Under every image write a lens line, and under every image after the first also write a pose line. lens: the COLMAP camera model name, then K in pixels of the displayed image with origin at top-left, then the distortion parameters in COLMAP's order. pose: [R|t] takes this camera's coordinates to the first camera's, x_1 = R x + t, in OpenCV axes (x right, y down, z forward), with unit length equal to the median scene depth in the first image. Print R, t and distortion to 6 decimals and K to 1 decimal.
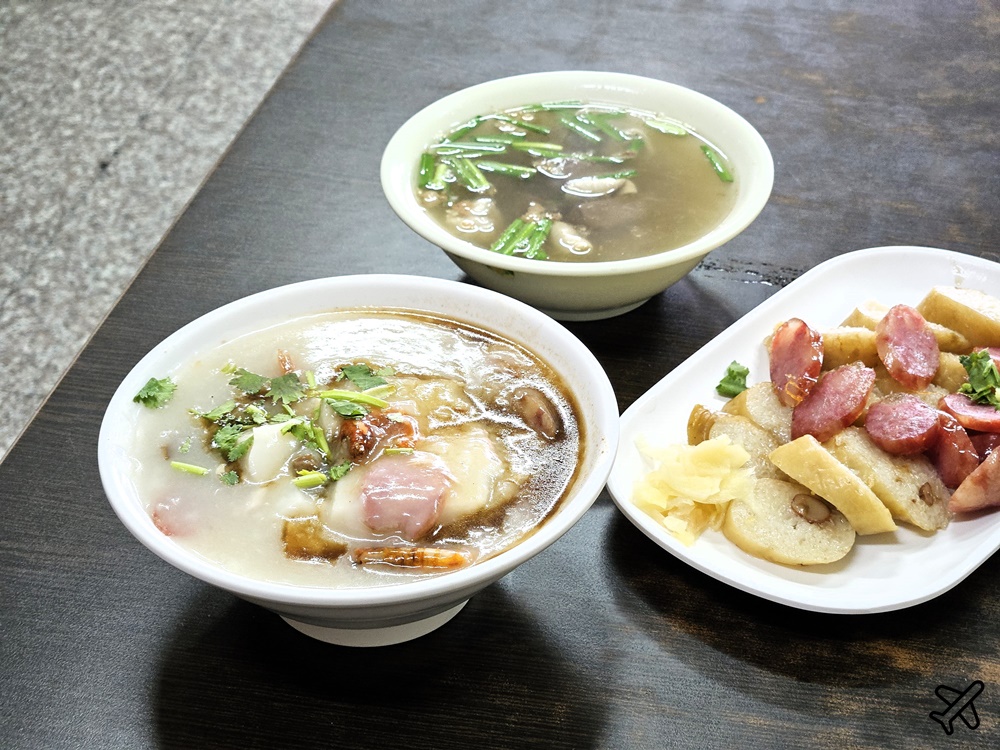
lens RADIAL K [[2027.2, 0, 500.0], [0, 2027.2, 375.0], [0, 0, 1]] dist [-0.318051, 3.697961]
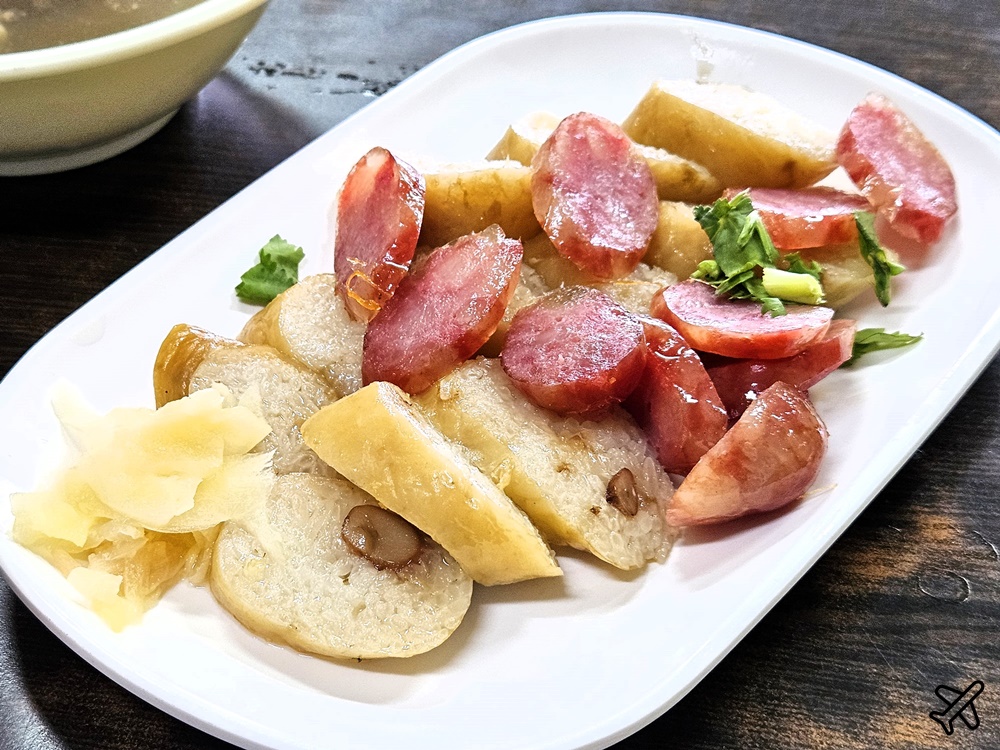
lens RADIAL K [[1469.4, 0, 500.0], [0, 1469.4, 375.0], [0, 0, 1]] dist [0.121743, -0.021777]
pose [[0.998967, -0.044145, 0.010771, 0.175281], [0.043037, 0.995238, 0.087457, -0.001871], [-0.014580, -0.086903, 0.996110, 0.631913]]
